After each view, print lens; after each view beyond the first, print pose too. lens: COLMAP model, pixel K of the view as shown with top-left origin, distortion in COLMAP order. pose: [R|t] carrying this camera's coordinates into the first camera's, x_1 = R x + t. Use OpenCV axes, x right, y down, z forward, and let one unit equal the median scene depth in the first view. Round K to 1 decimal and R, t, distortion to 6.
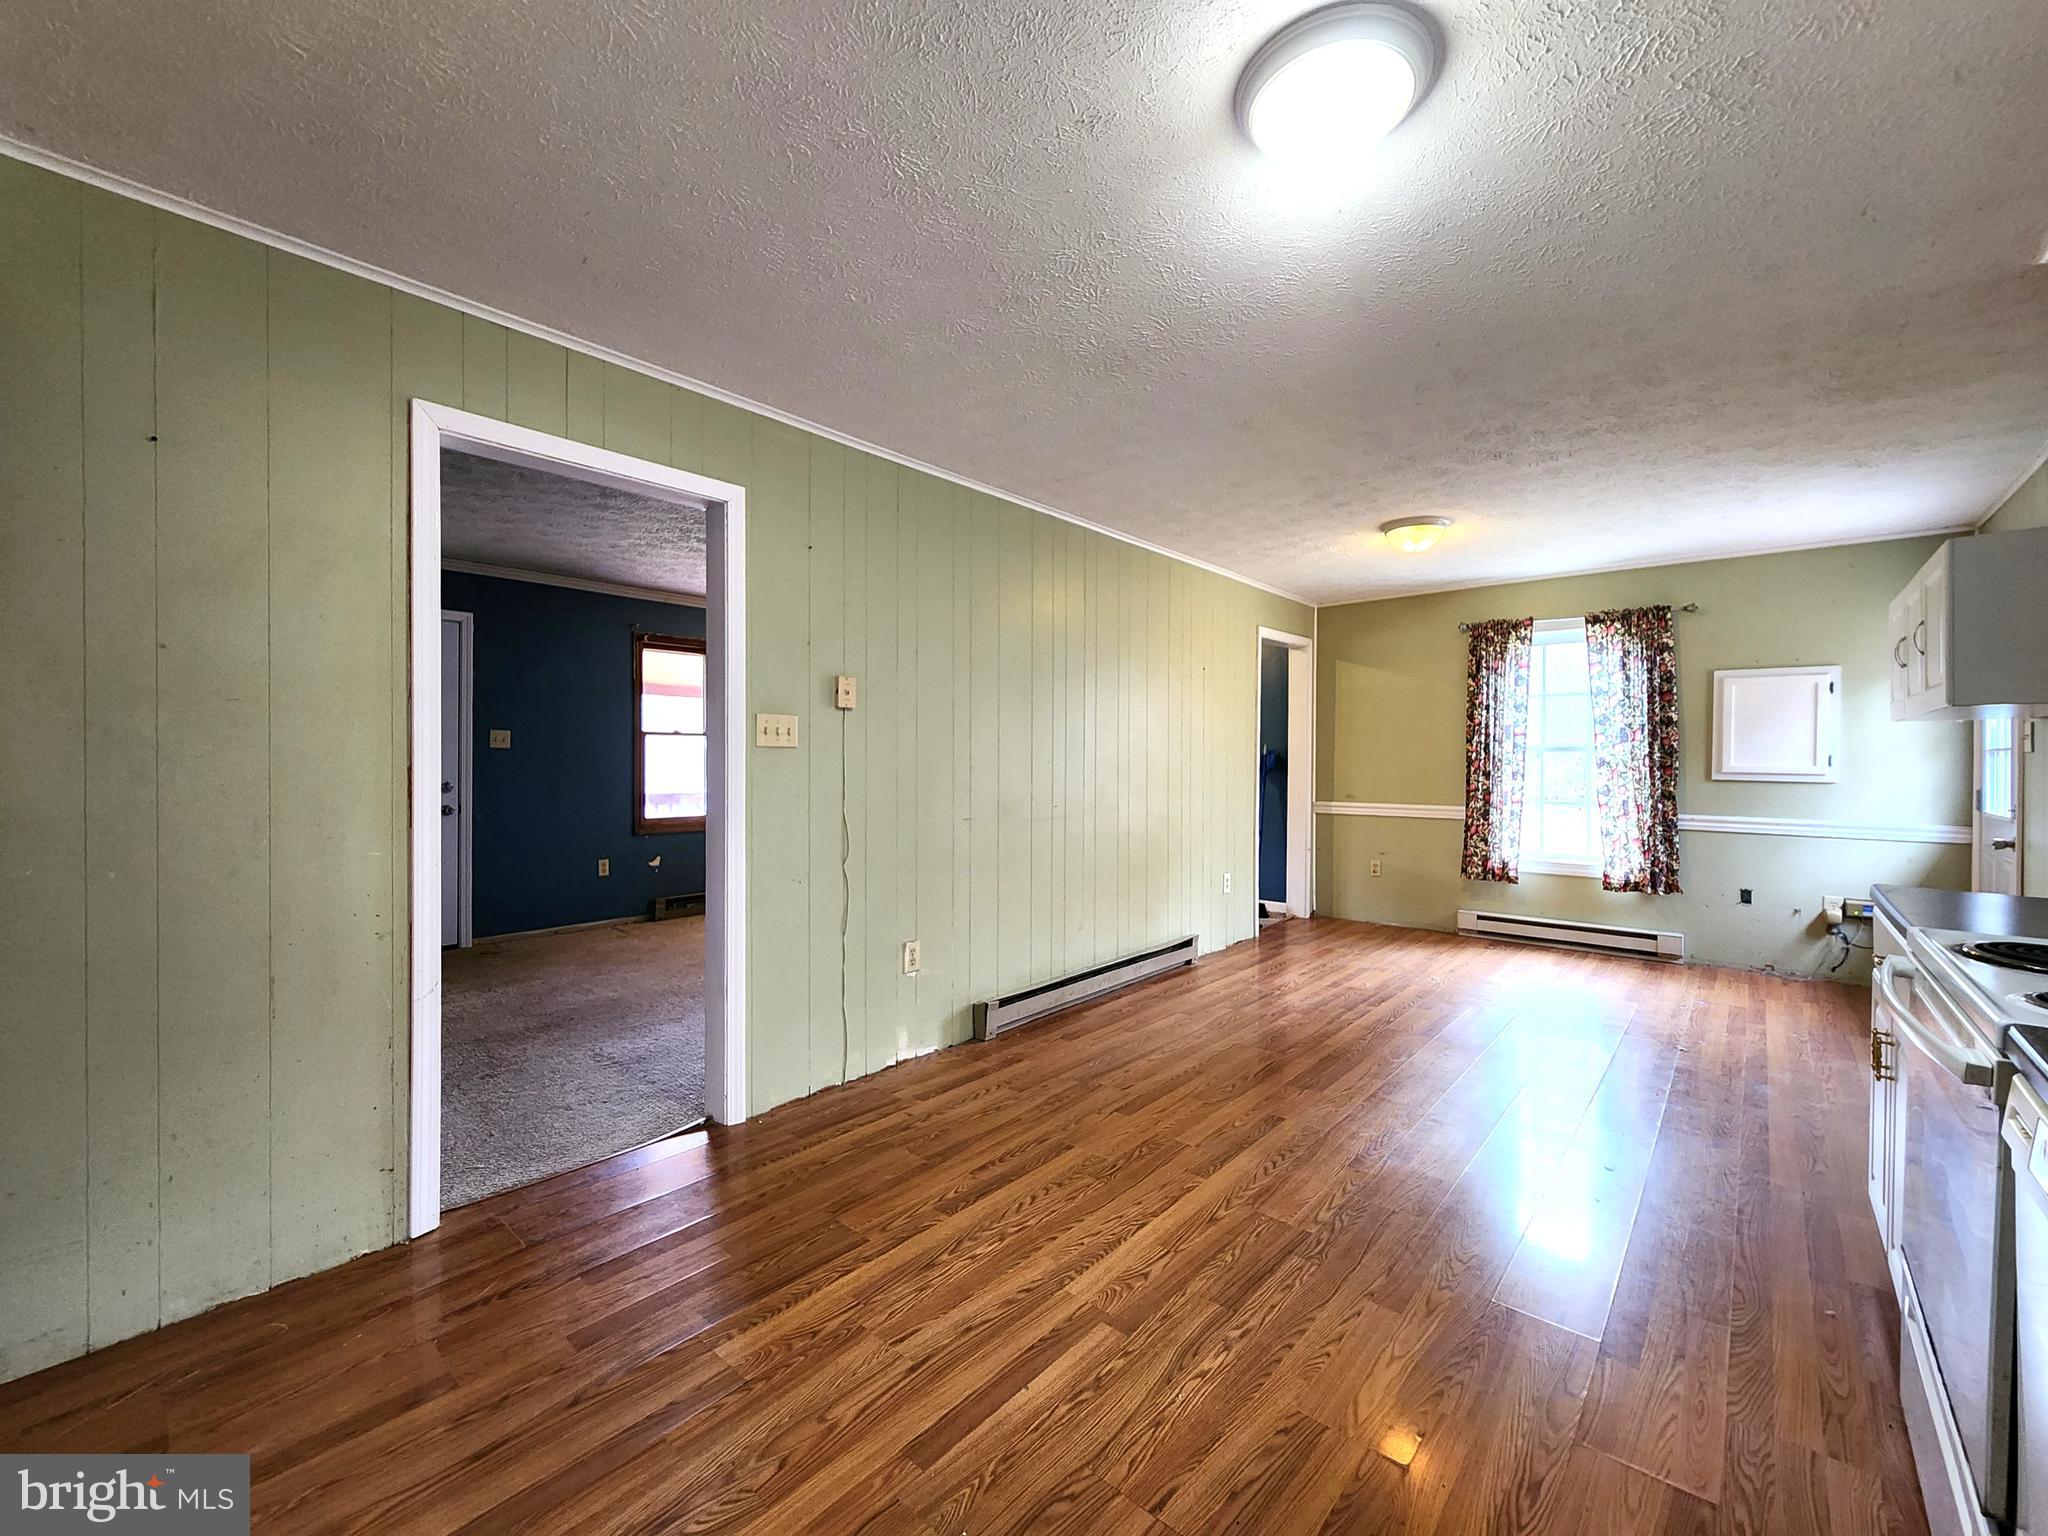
lens RADIAL K [[836.2, 0, 1029.6], [0, 836.2, 766.6], [0, 0, 1]] dist [-0.002318, -0.000199]
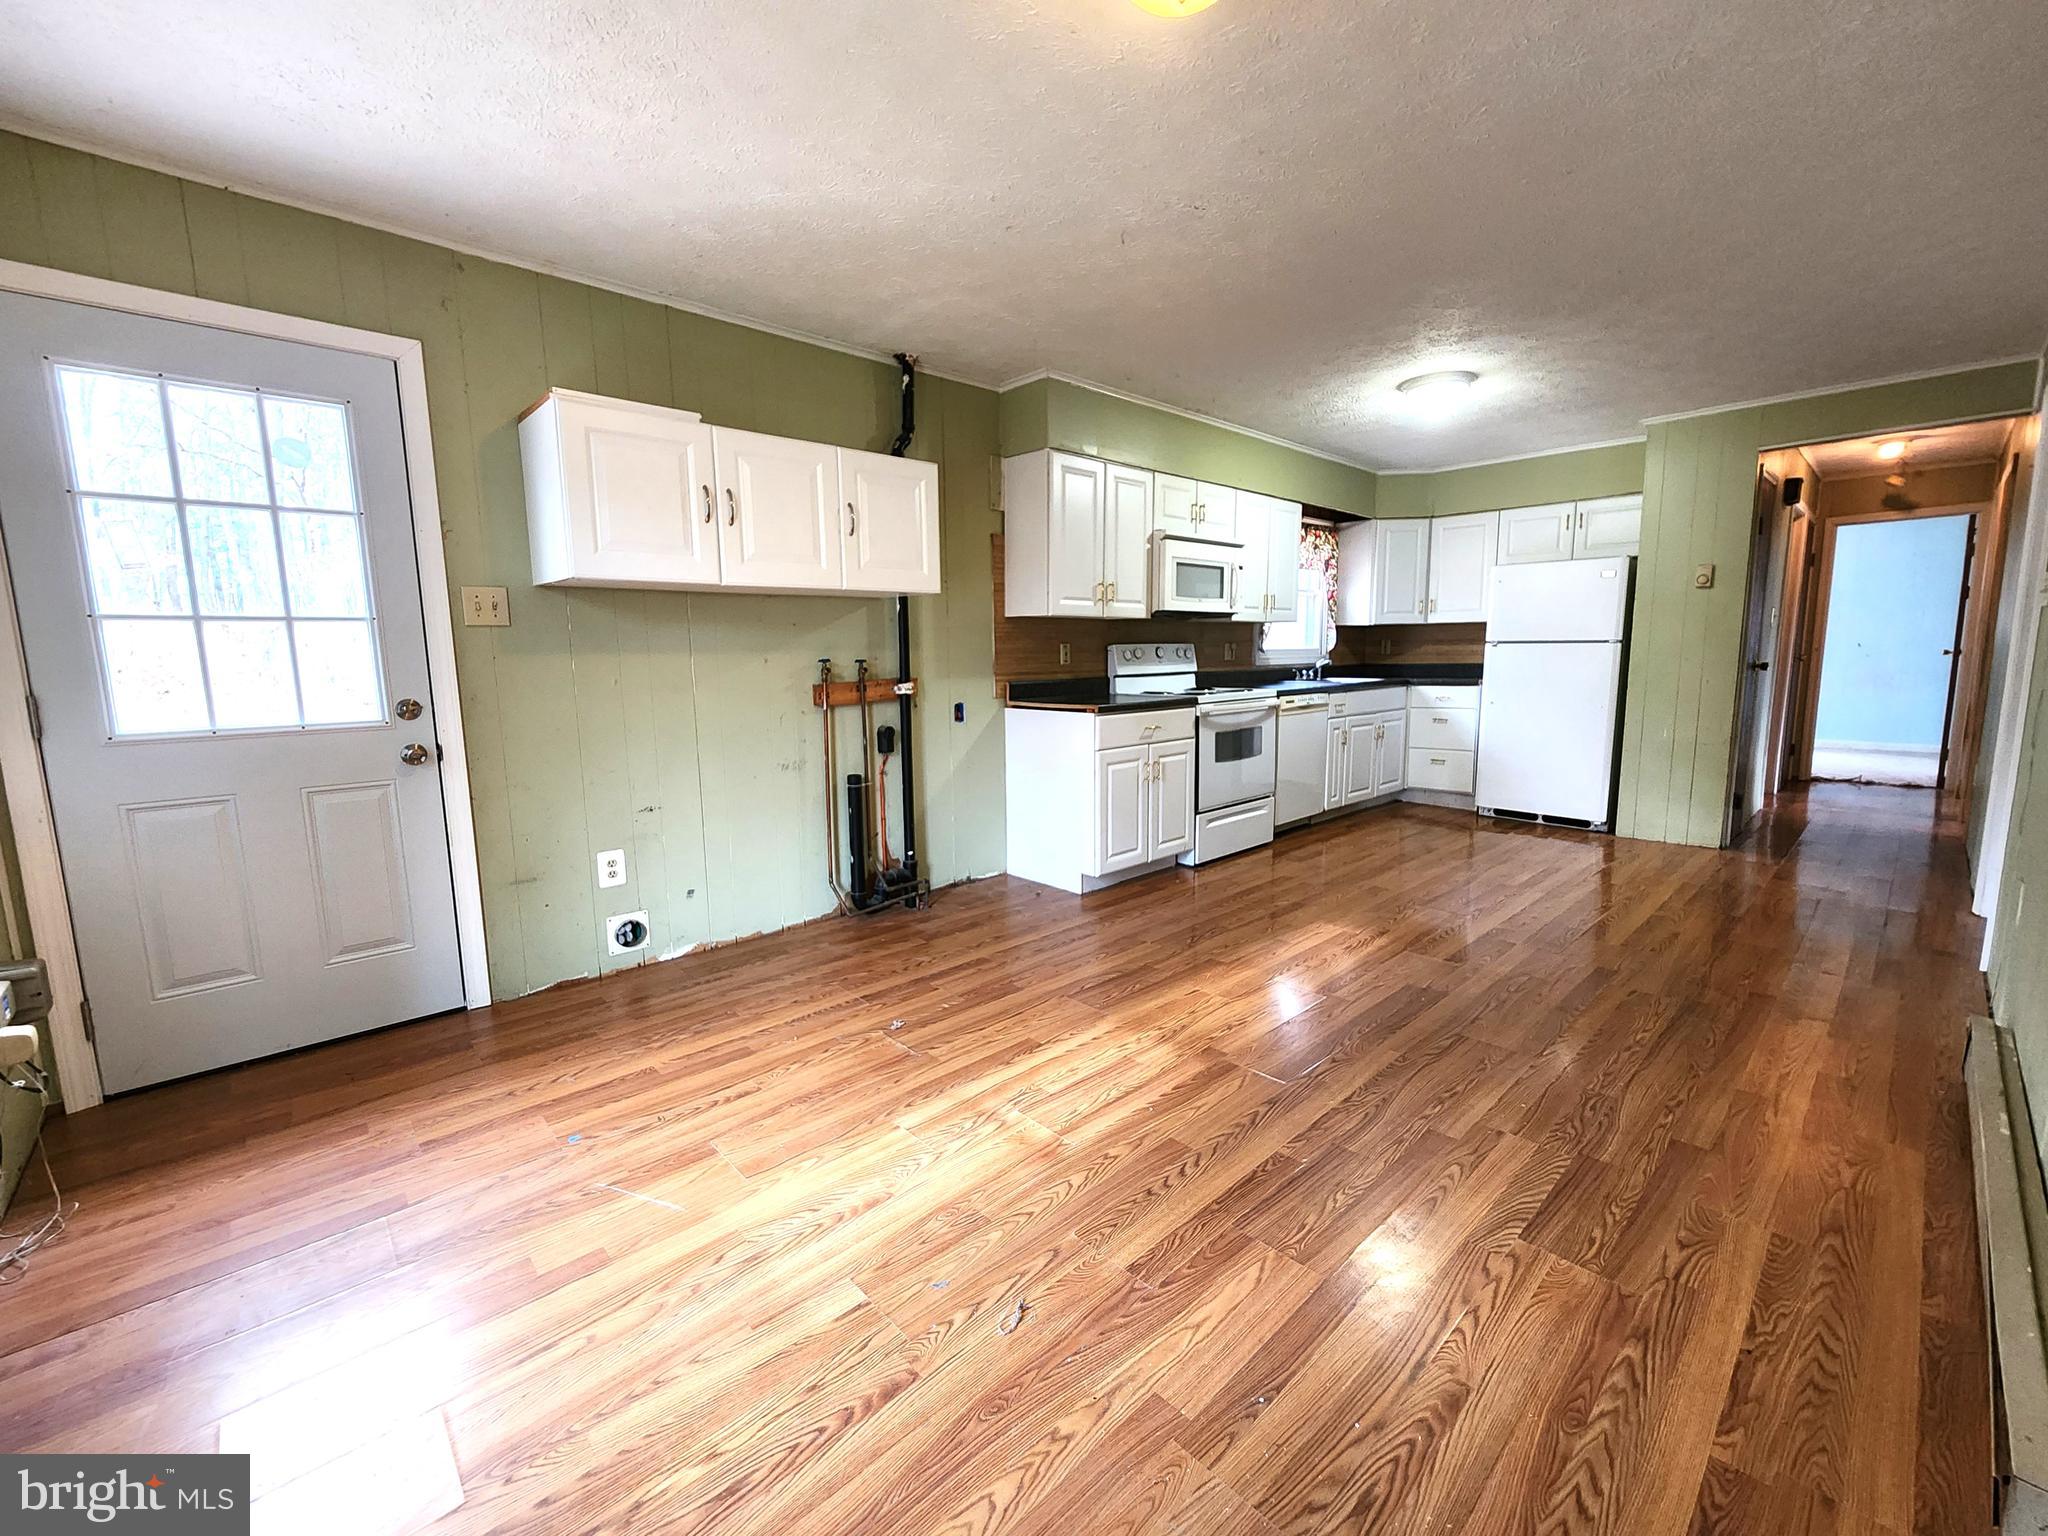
lens RADIAL K [[836.2, 0, 1029.6], [0, 836.2, 766.6], [0, 0, 1]] dist [-0.002318, -0.000199]
pose [[-0.994553, -0.004598, 0.104127, 0.416902], [0.011198, 0.988531, 0.150600, 0.000264], [-0.103625, 0.150946, -0.983096, 1.194330]]
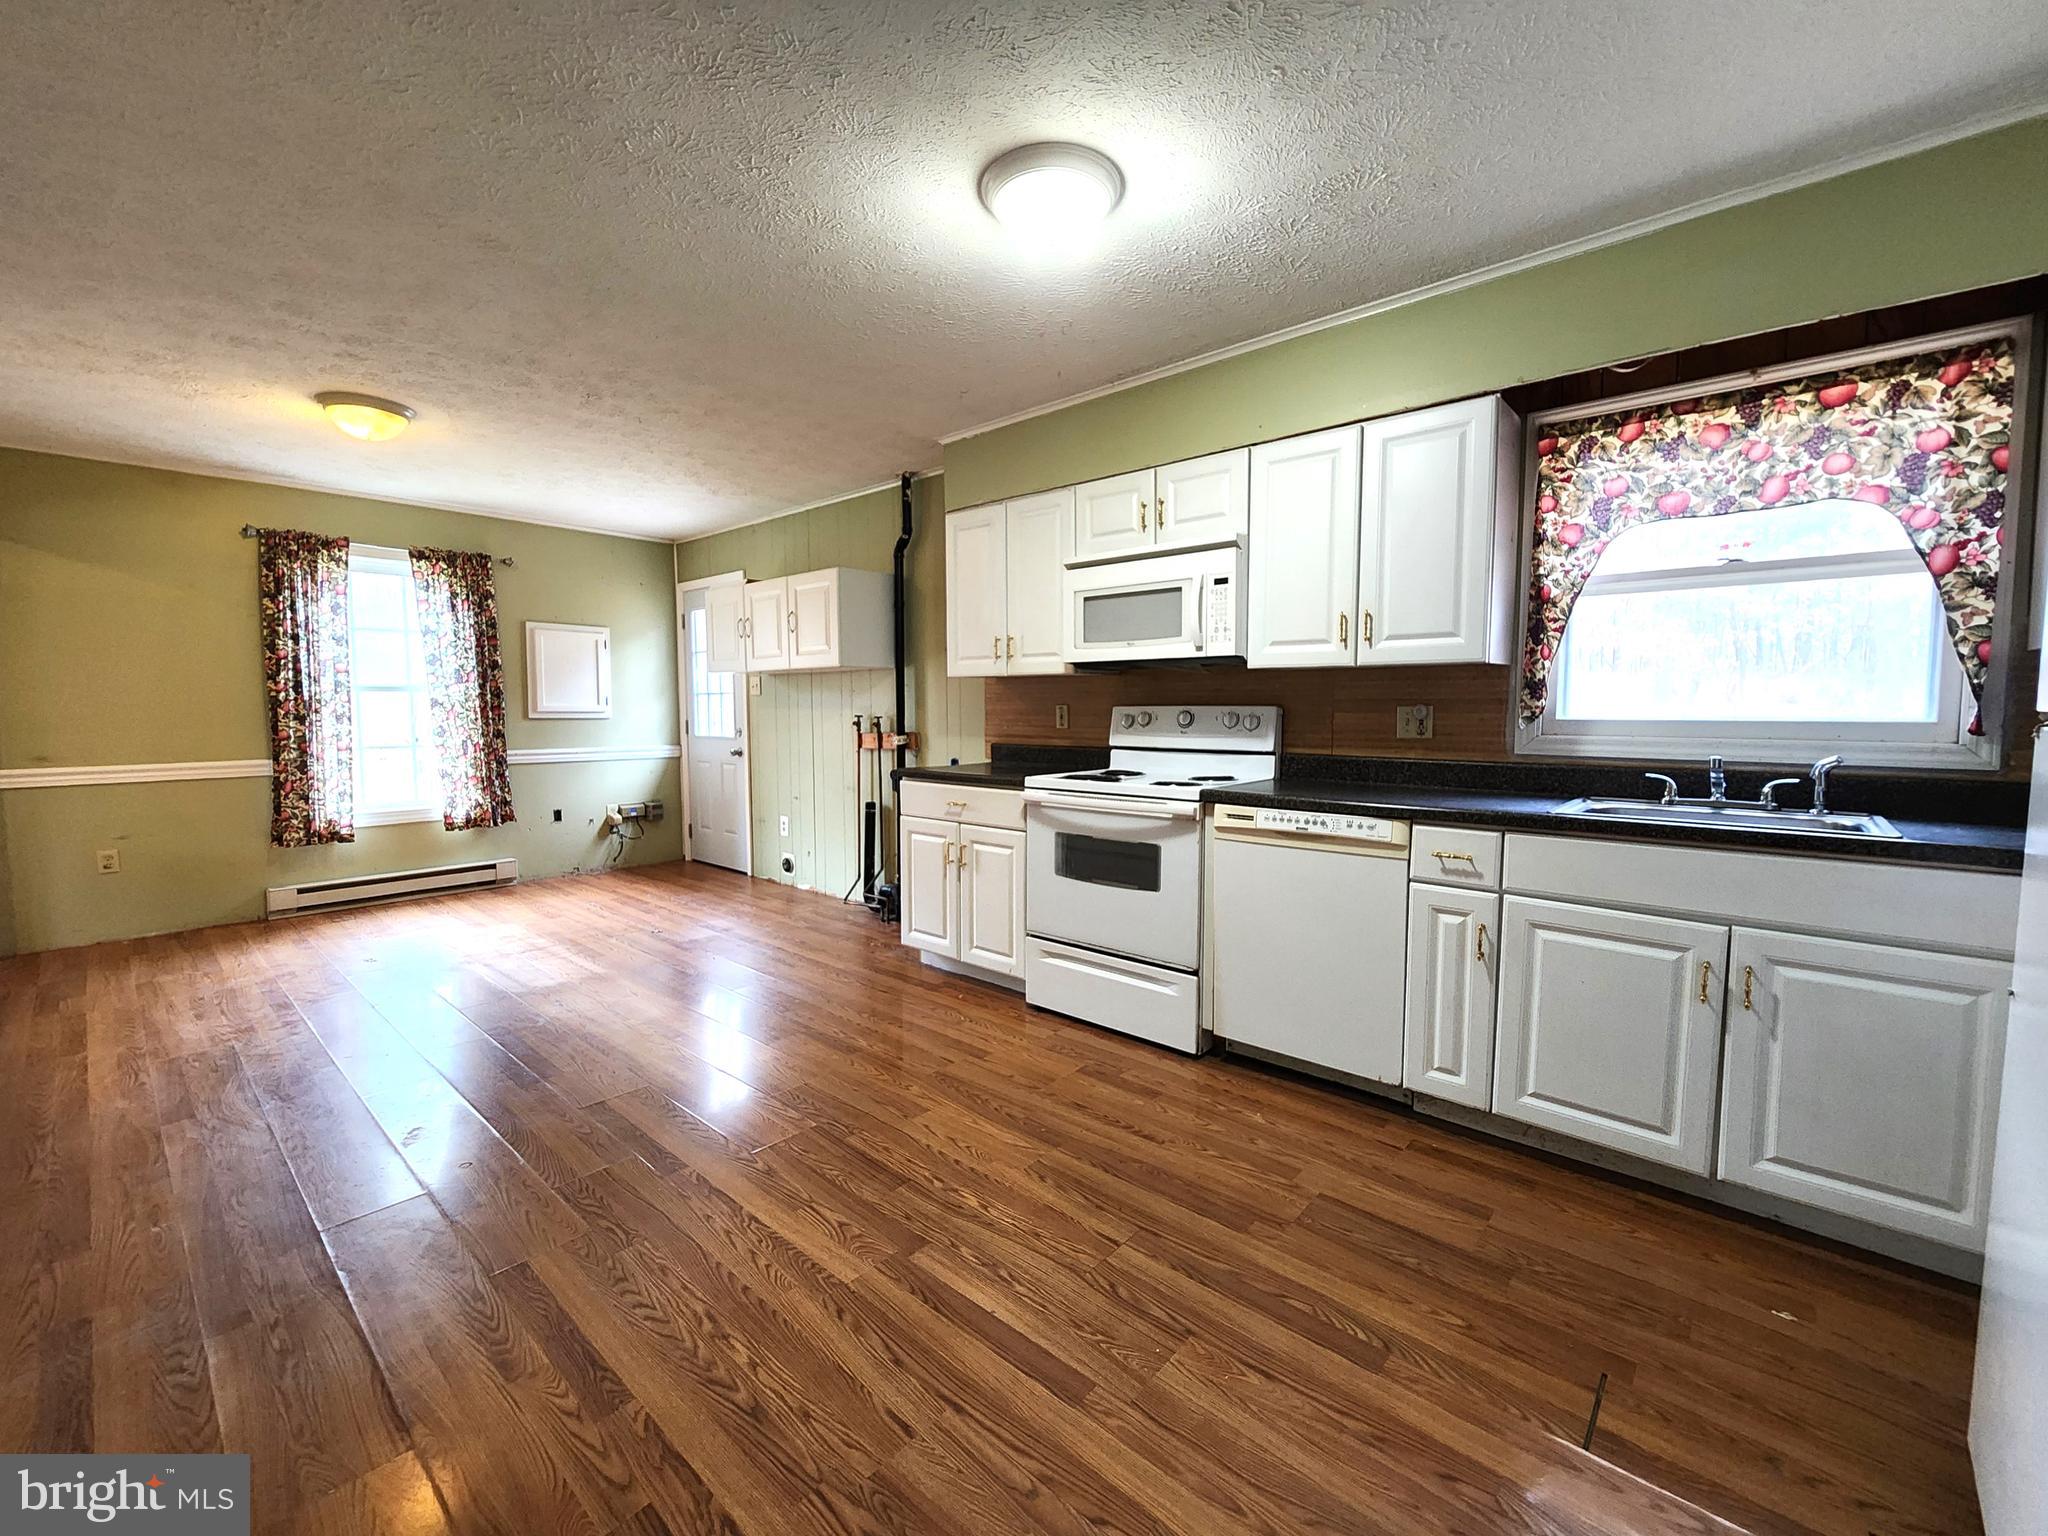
lens RADIAL K [[836.2, 0, 1029.6], [0, 836.2, 766.6], [0, 0, 1]] dist [-0.002318, -0.000199]
pose [[0.005248, -0.076366, 0.997066, -0.313018], [0.012283, 0.997009, 0.076297, 0.003020], [-0.999911, 0.011846, 0.006171, 0.306820]]
